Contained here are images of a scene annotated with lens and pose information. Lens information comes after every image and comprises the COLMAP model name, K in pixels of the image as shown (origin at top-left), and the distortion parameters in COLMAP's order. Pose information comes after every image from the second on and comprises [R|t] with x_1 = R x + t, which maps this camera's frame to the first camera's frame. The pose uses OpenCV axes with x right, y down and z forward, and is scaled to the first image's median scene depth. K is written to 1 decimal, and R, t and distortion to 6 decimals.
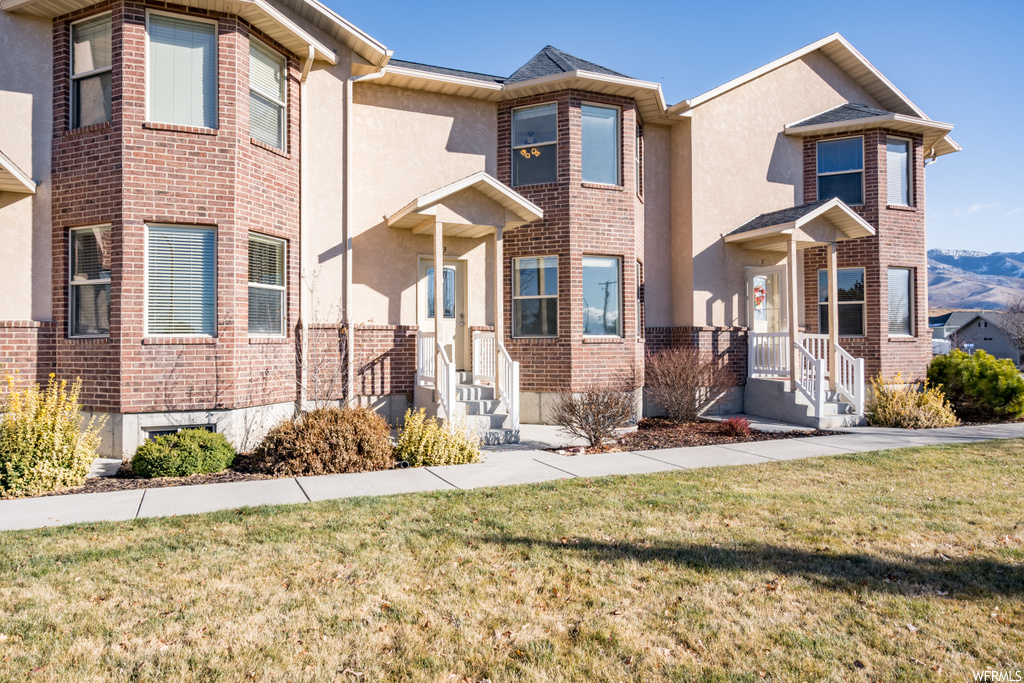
lens RADIAL K [[571.4, 0, 512.0], [0, 571.4, 341.5], [0, 0, 1]] dist [0.000982, 0.000496]
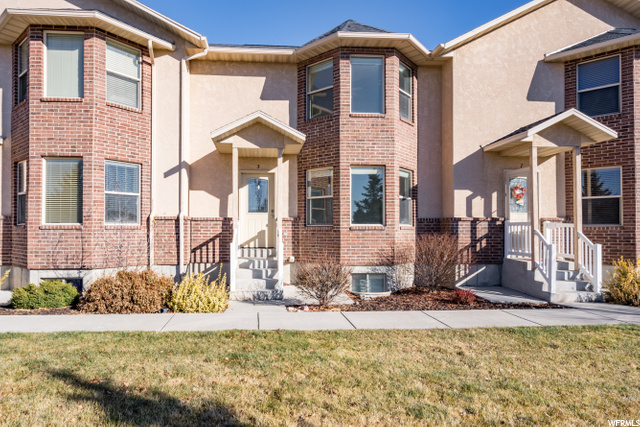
lens RADIAL K [[366.6, 0, 320.3], [0, 366.6, 228.5], [0, 0, 1]] dist [0.002427, -0.000049]
pose [[0.958171, 0.004627, -0.286158, 0.313248], [-0.004402, 0.999989, 0.001432, -0.001266], [0.286162, -0.000113, 0.958181, 0.131822]]
